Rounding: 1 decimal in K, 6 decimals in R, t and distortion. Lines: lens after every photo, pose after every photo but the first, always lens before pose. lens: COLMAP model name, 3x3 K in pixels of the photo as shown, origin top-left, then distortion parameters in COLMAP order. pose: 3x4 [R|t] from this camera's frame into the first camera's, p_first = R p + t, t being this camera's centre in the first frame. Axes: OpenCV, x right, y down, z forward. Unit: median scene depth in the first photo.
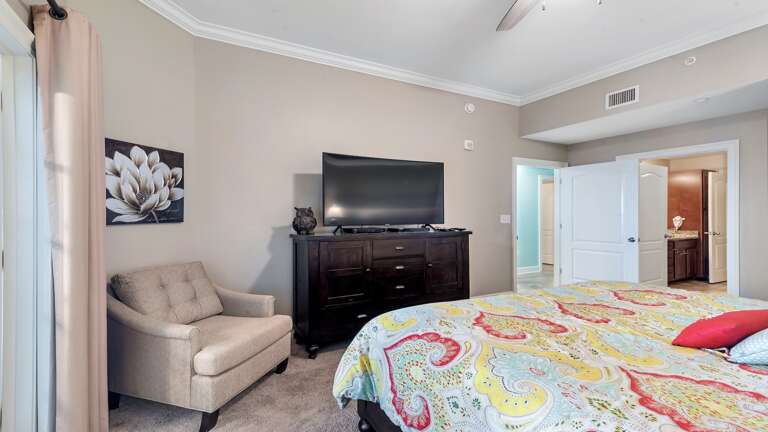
lens RADIAL K [[349.9, 0, 384.4], [0, 349.9, 214.4], [0, 0, 1]] dist [-0.003205, -0.000086]
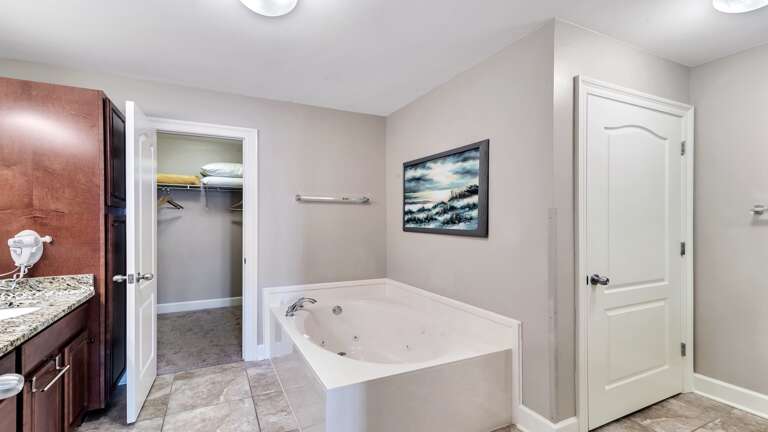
lens RADIAL K [[349.9, 0, 384.8], [0, 349.9, 218.6], [0, 0, 1]] dist [-0.003205, -0.000086]
pose [[0.060370, 0.008706, 0.998138, 0.581560], [-0.000041, 0.999962, -0.008719, -0.003166], [-0.998176, 0.000486, 0.060368, 0.702038]]
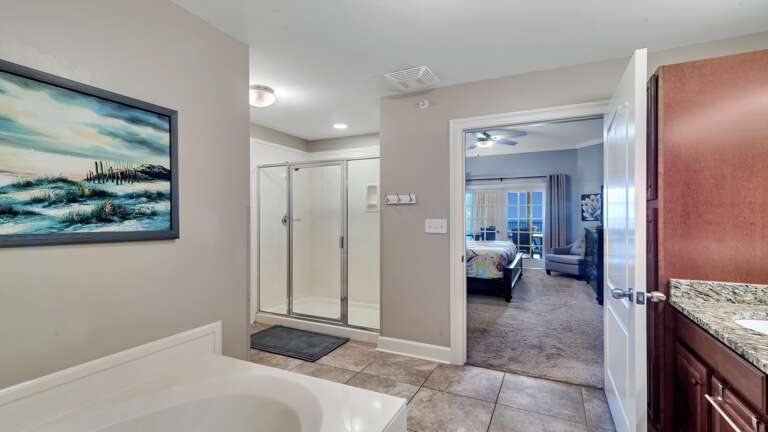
lens RADIAL K [[349.9, 0, 383.4], [0, 349.9, 216.8], [0, 0, 1]] dist [-0.003205, -0.000086]
pose [[-0.823518, 0.002179, -0.567286, 0.890411], [0.003594, 0.999993, -0.001376, -0.003345], [0.567278, -0.003172, -0.823520, 0.890100]]
